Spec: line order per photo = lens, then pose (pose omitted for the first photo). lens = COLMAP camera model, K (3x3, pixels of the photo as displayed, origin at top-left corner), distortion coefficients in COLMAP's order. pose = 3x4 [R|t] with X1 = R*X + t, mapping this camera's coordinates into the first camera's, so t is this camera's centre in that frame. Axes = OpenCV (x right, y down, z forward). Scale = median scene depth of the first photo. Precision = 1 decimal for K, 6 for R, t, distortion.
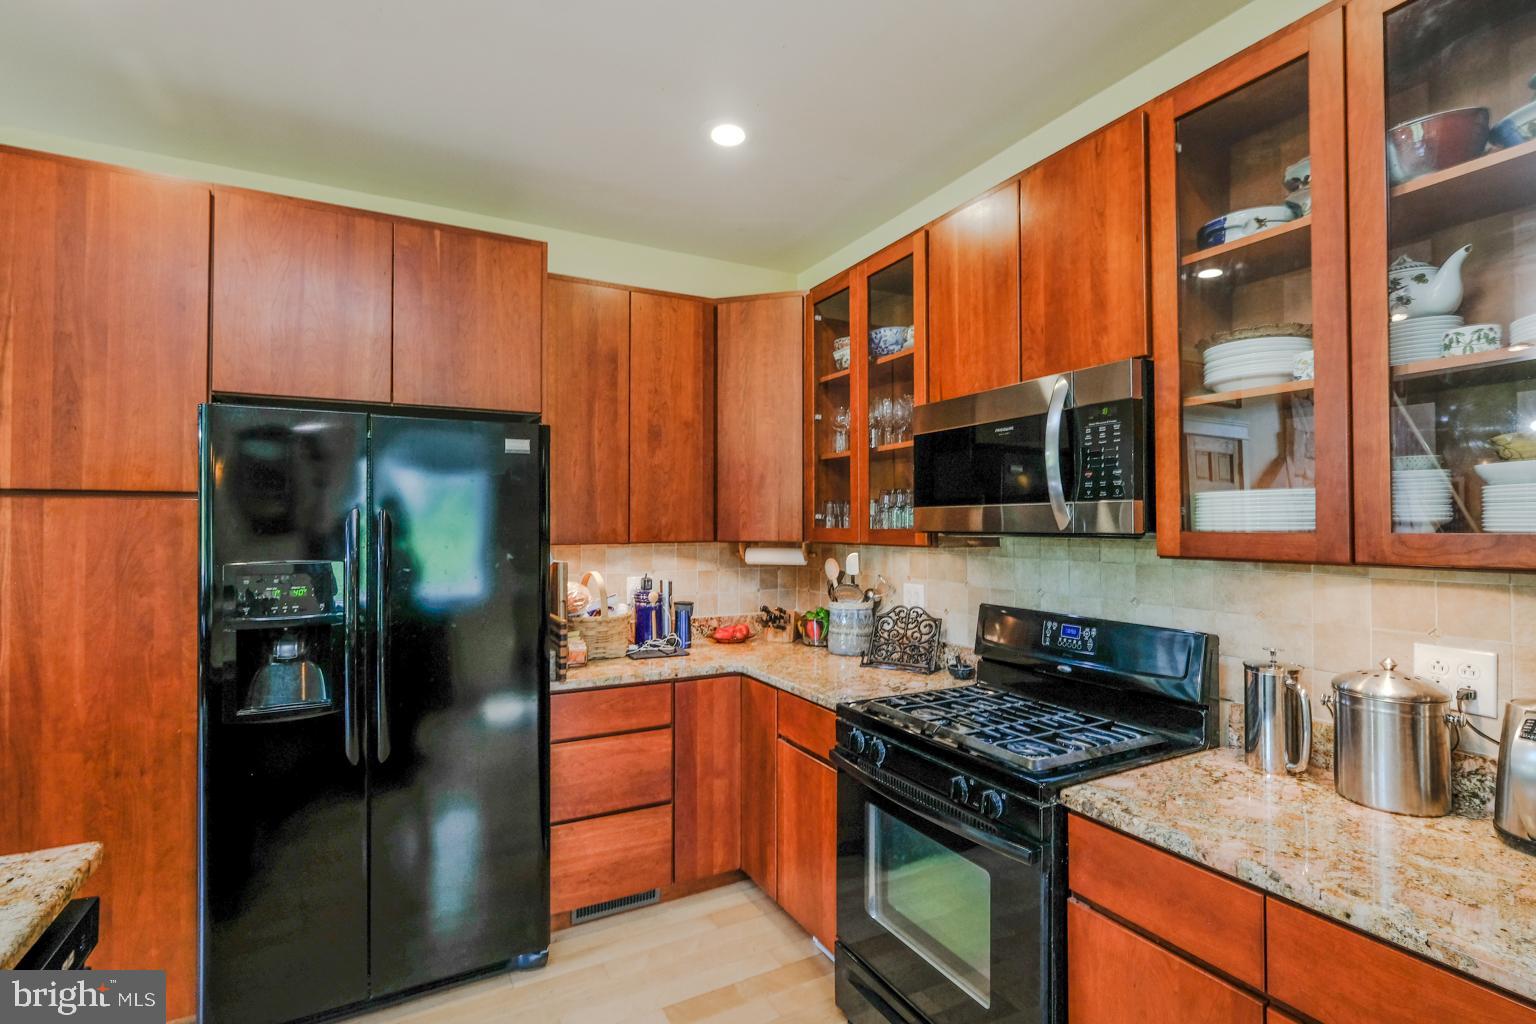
lens RADIAL K [[683.8, 0, 733.4], [0, 683.8, 513.2], [0, 0, 1]] dist [-0.000306, 0.000115]
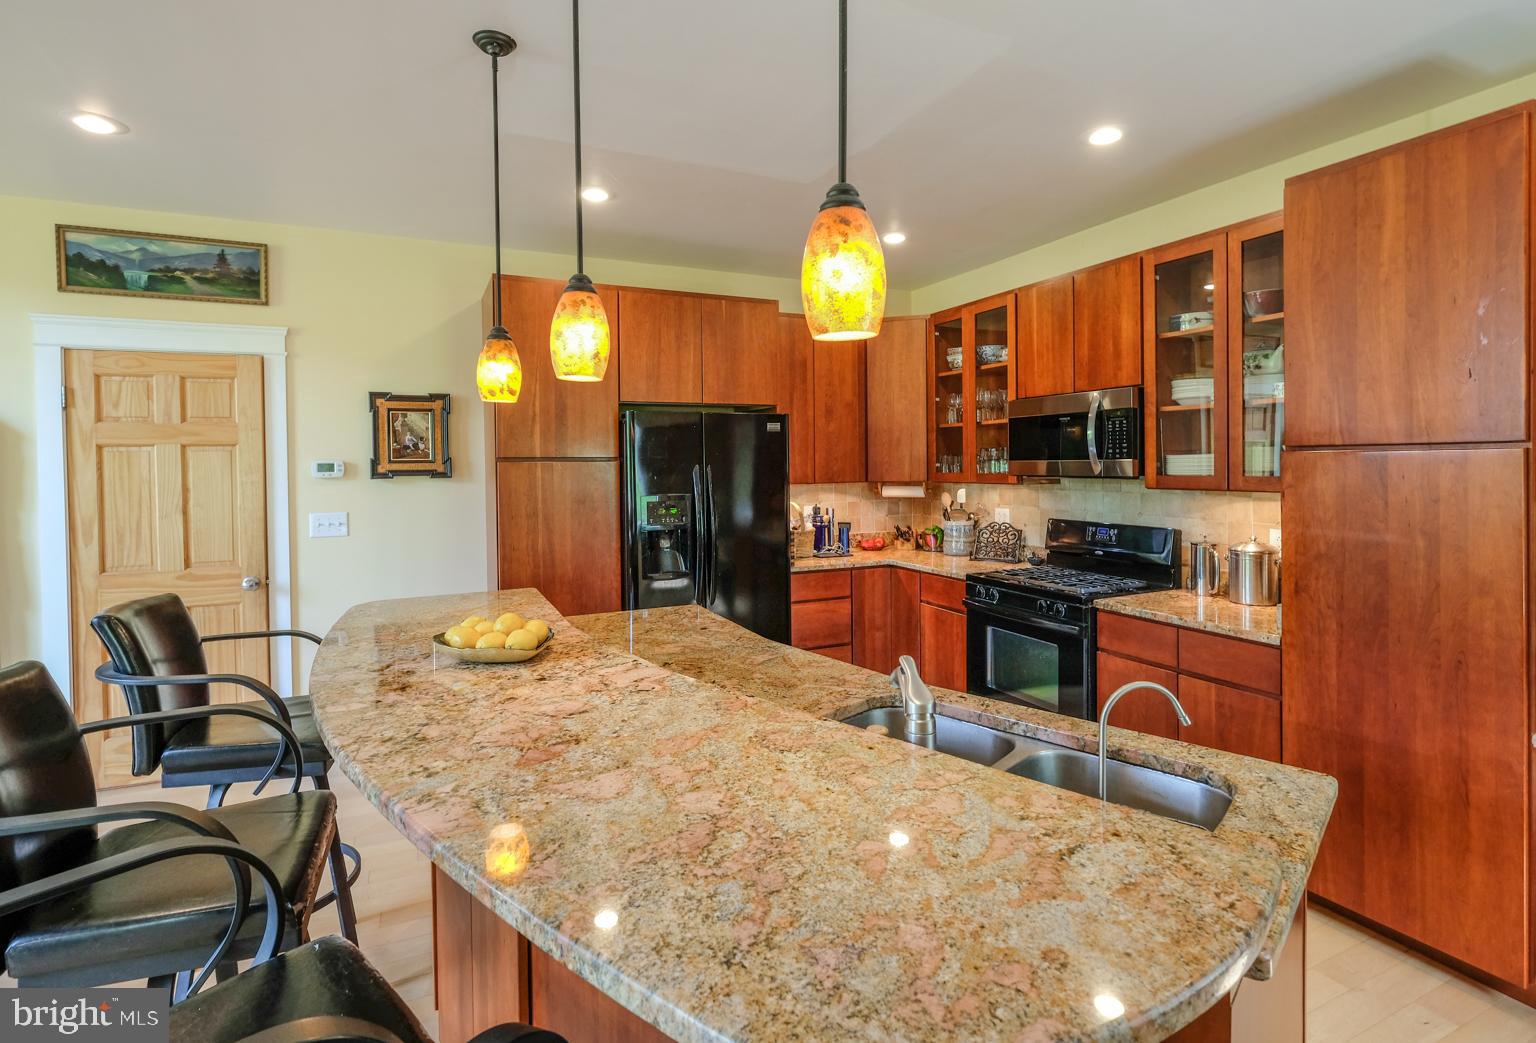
lens RADIAL K [[711.3, 0, 733.1], [0, 711.3, 469.4], [0, 0, 1]] dist [0.001068, 0.000196]
pose [[0.998818, -0.008353, -0.047888, -0.289810], [0.009548, 0.999647, 0.024791, -0.032491], [0.047664, -0.025219, 0.998545, -0.685023]]
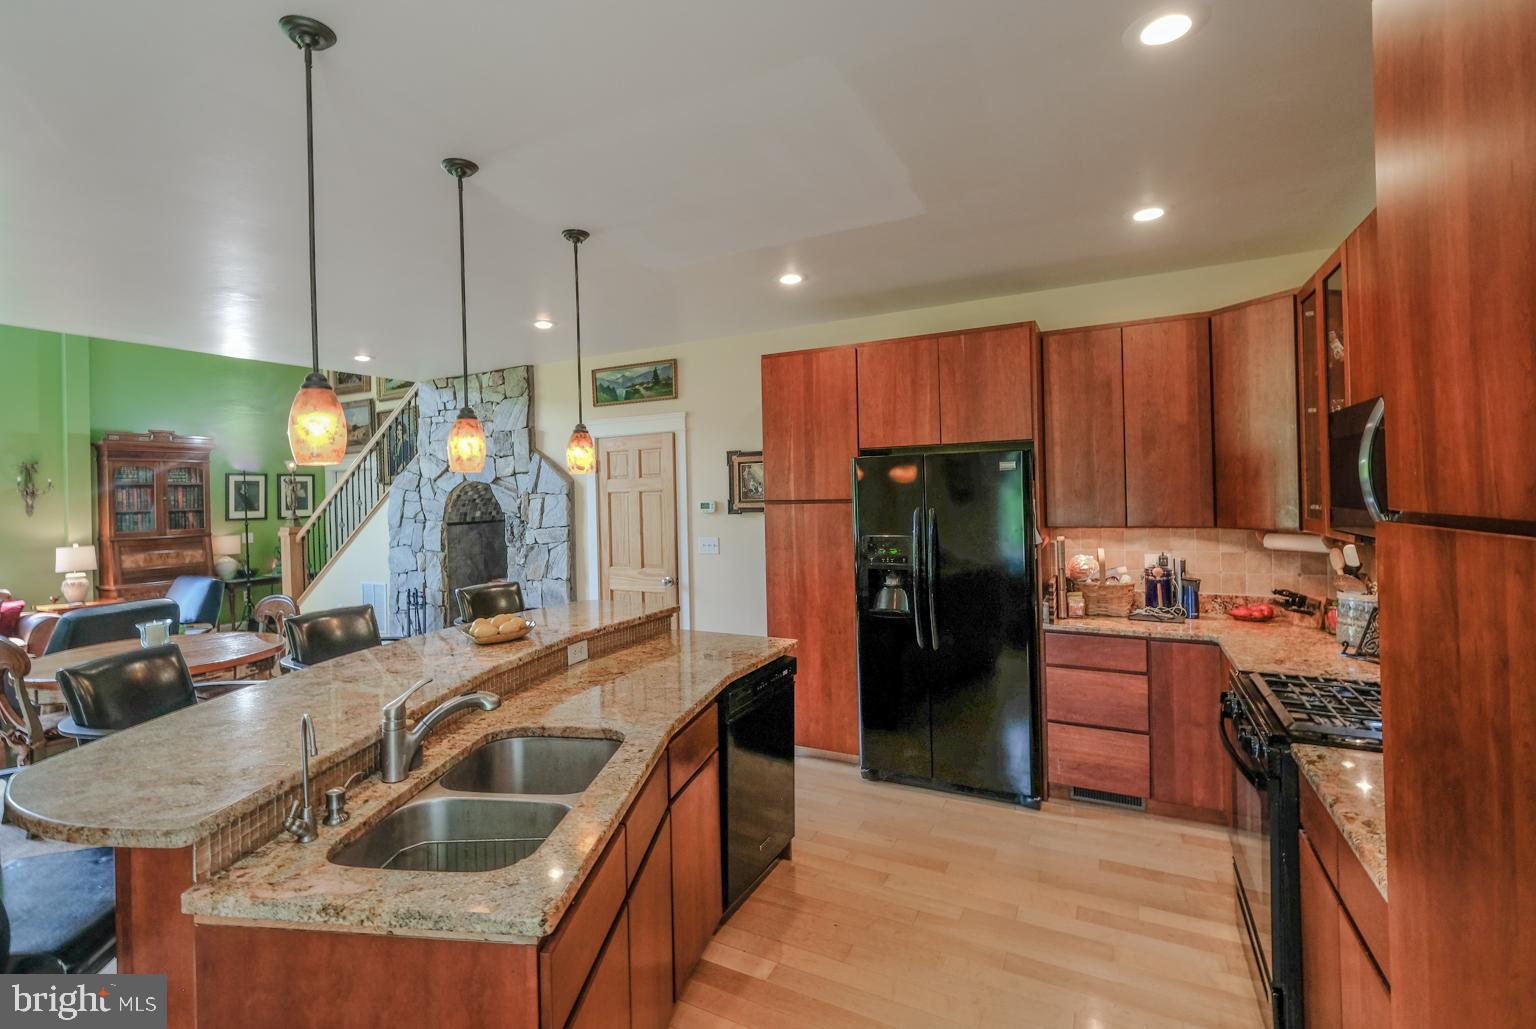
lens RADIAL K [[680.3, 0, 766.9], [0, 680.3, 489.2], [0, 0, 1]] dist [0.001541, 0.000422]
pose [[0.588278, -0.014733, -0.808525, 0.529387], [0.033224, 0.999430, 0.005962, -0.062761], [0.807976, -0.030370, 0.588432, -0.304965]]
